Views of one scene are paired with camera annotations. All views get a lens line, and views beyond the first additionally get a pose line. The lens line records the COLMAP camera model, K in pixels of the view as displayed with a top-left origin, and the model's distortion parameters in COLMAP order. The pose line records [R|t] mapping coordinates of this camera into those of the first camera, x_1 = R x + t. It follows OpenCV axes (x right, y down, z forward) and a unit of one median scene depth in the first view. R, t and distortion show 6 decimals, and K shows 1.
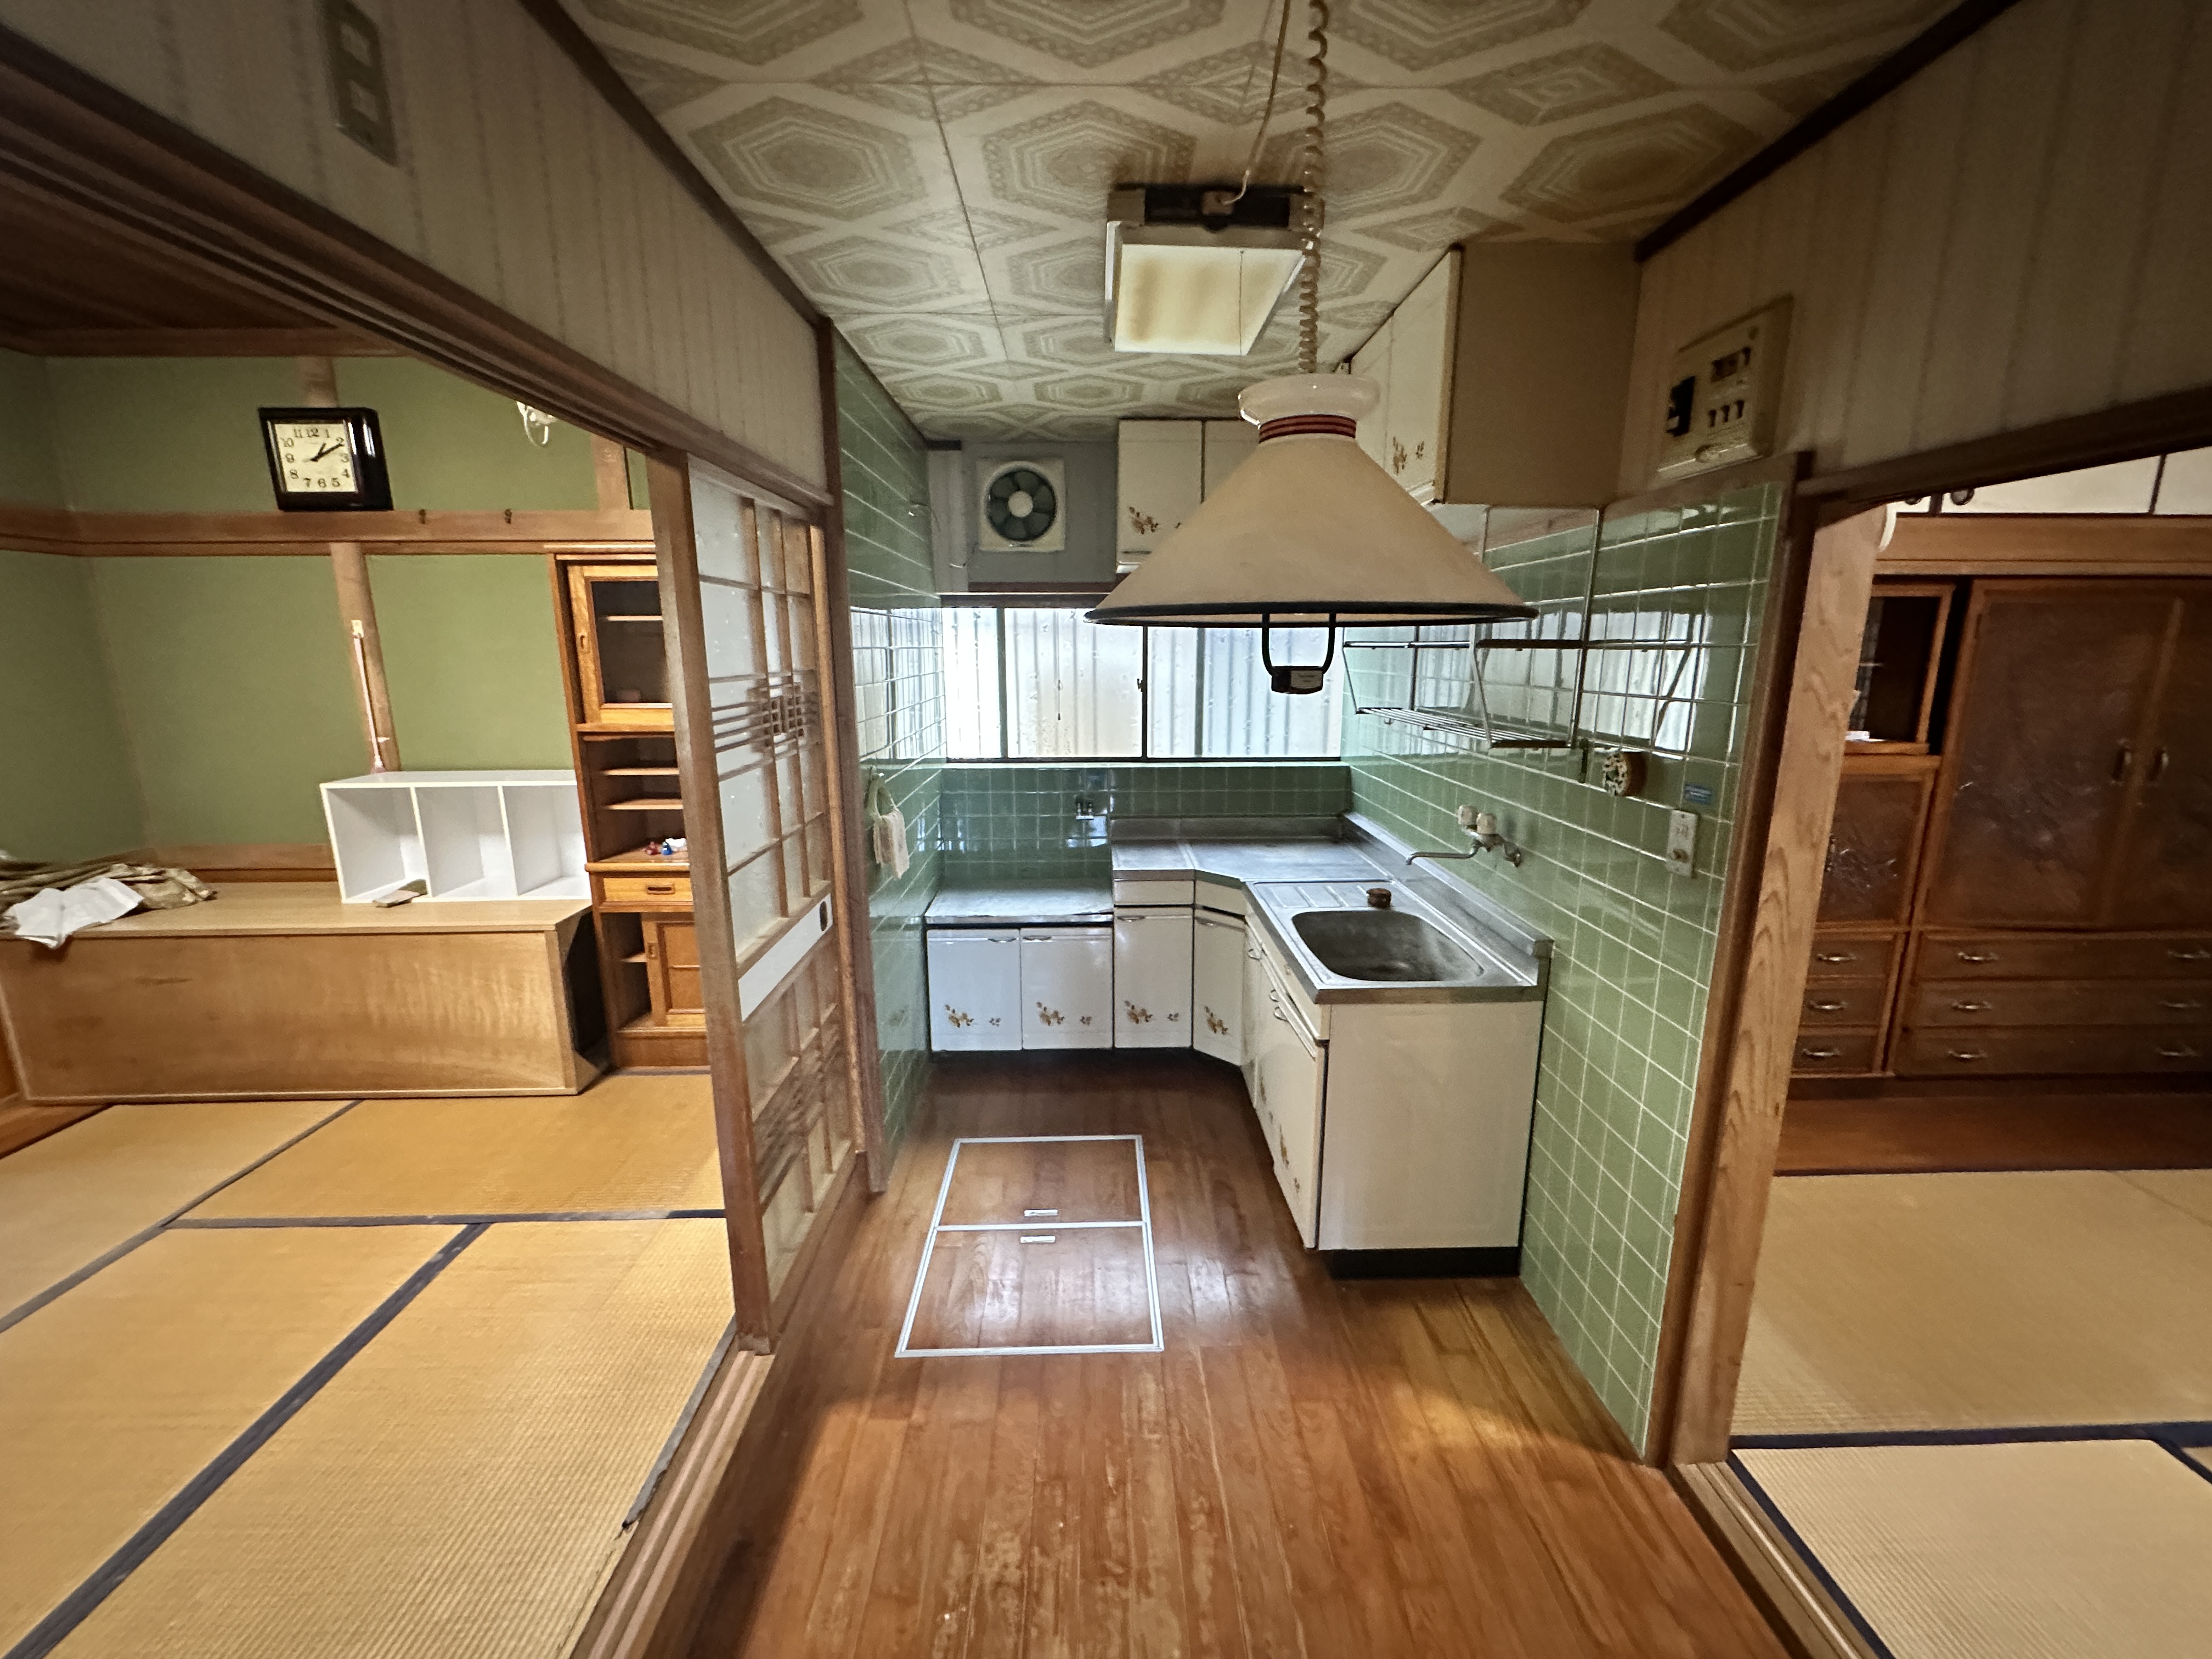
lens RADIAL K [[881.3, 0, 1106.0], [0, 881.3, 829.5], [0, 0, 1]] dist [-0.003110, -0.000576]
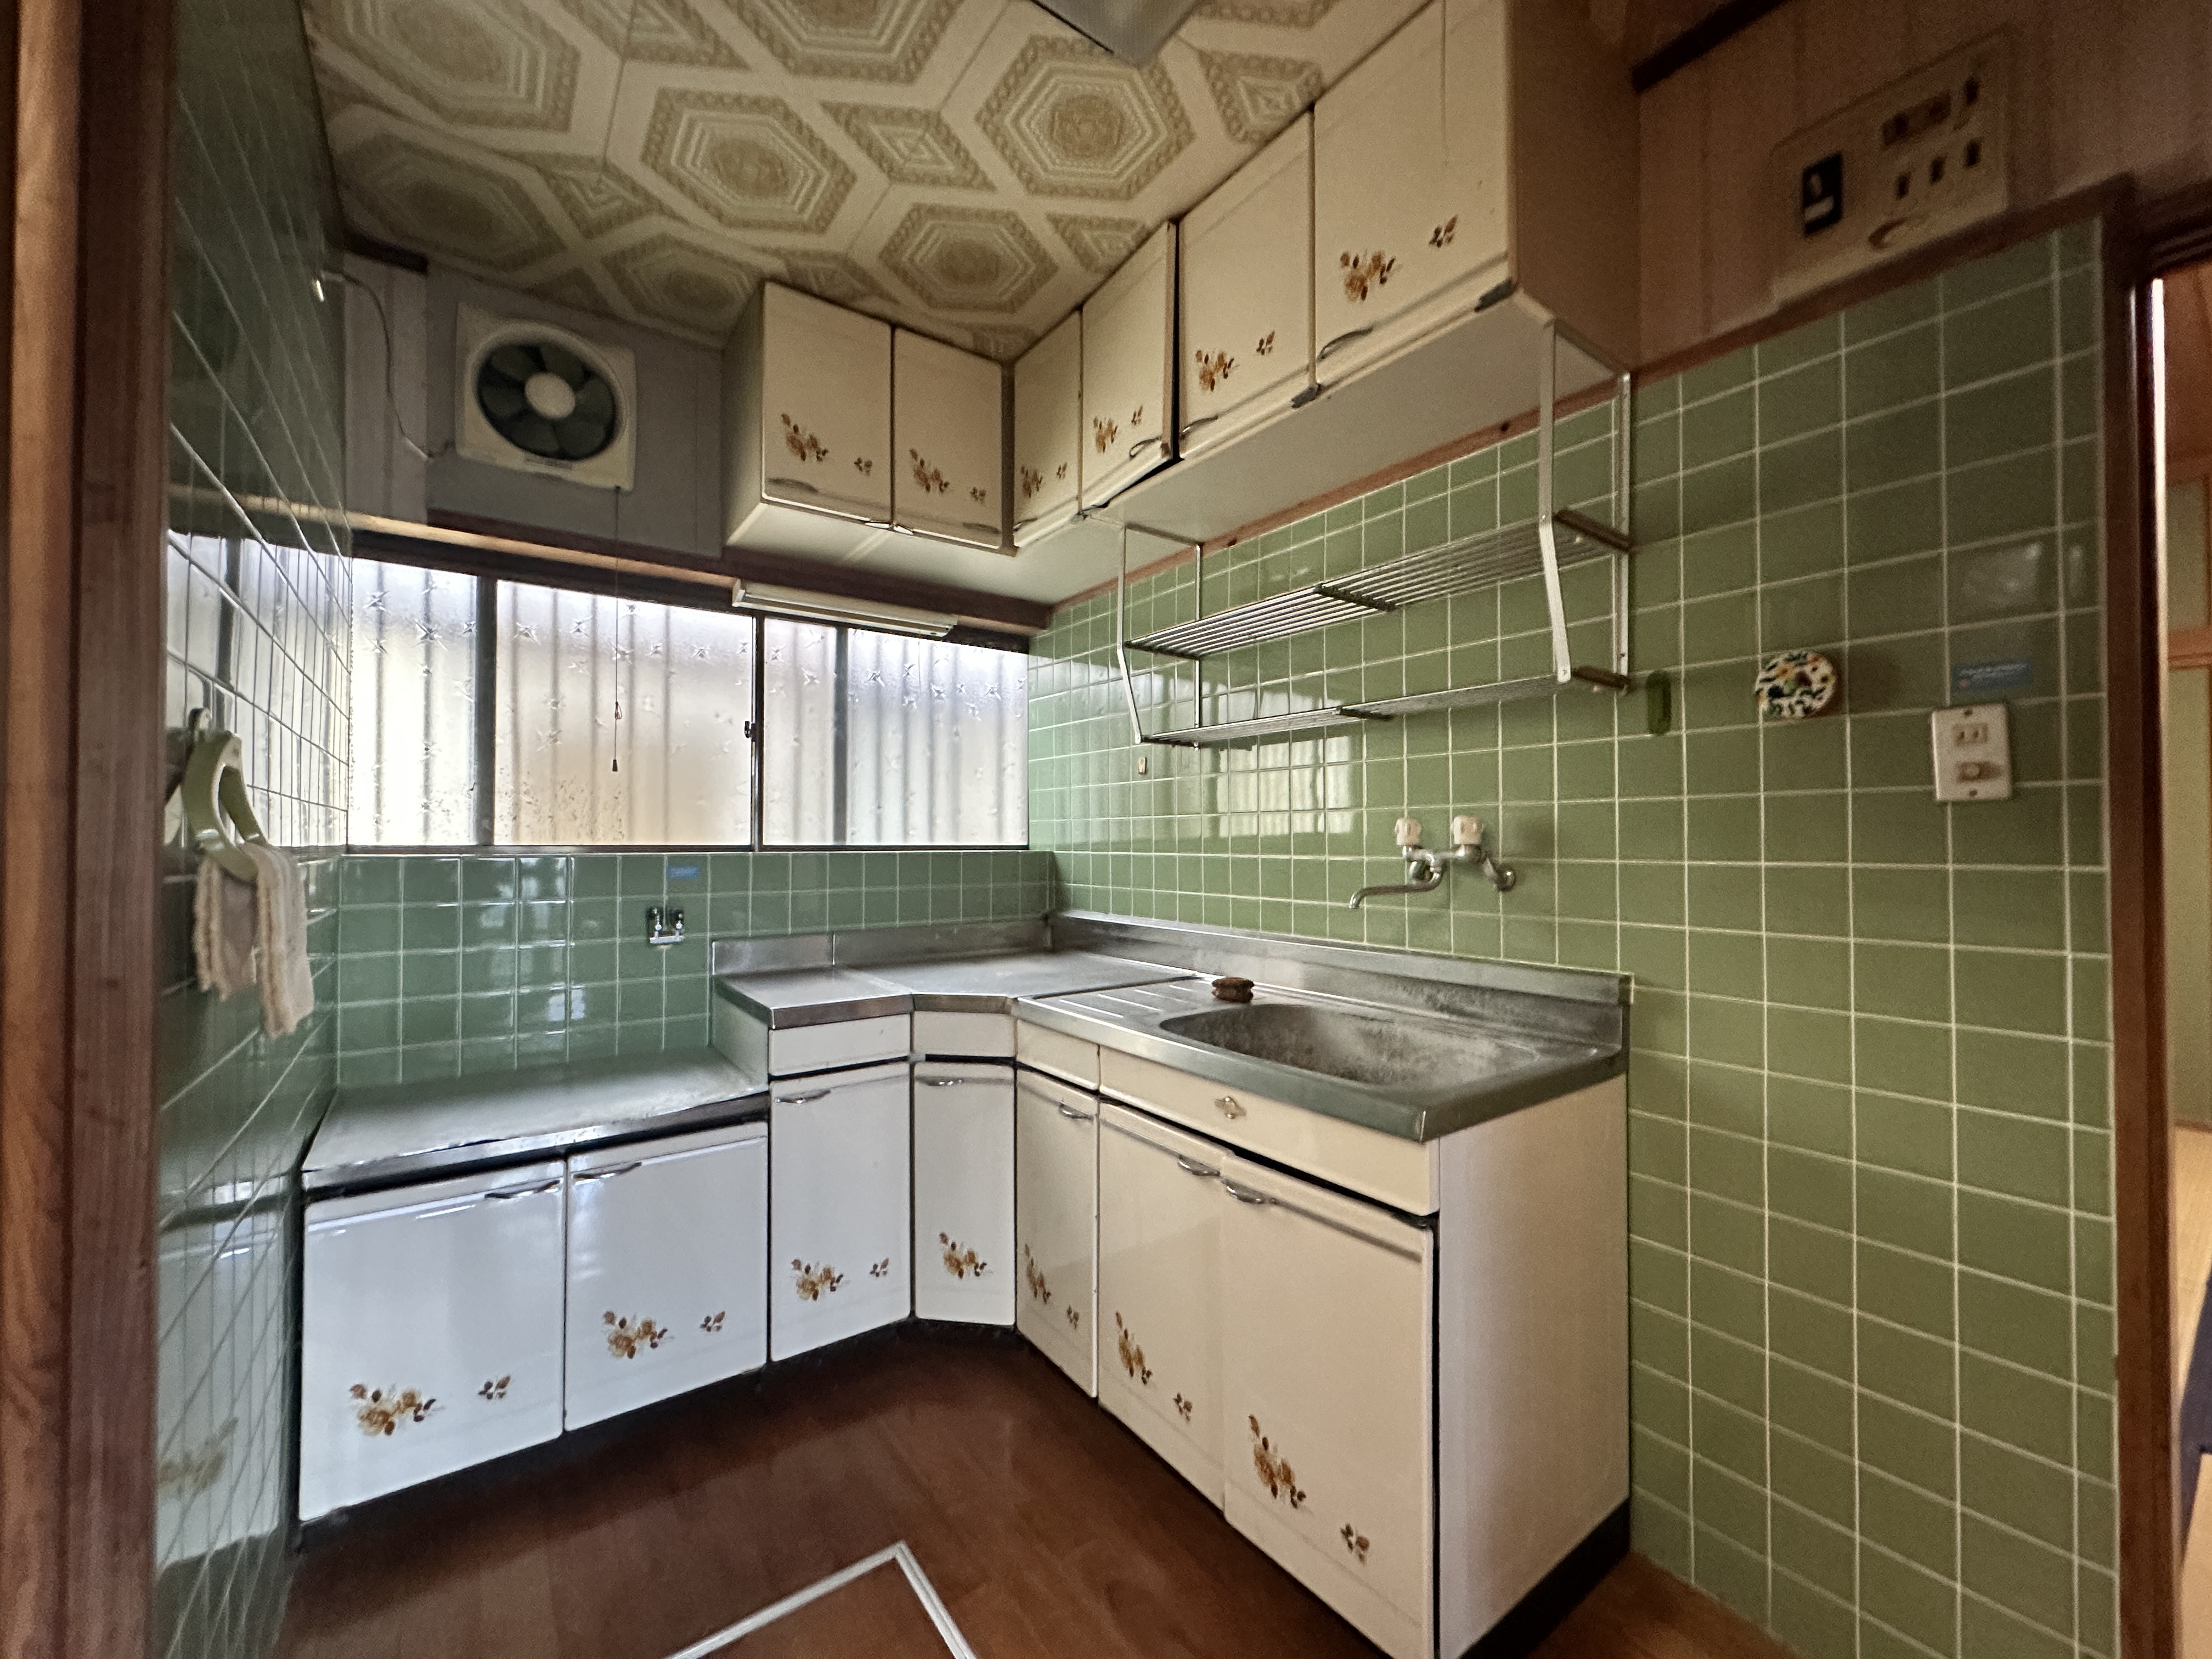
lens RADIAL K [[881.3, 0, 1106.0], [0, 881.3, 829.5], [0, 0, 1]] dist [-0.003110, -0.000576]
pose [[0.819039, 0.012744, 0.573596, -0.138194], [0.112718, 0.976695, -0.182650, 0.061270], [-0.562556, 0.214252, 0.798515, 0.432773]]
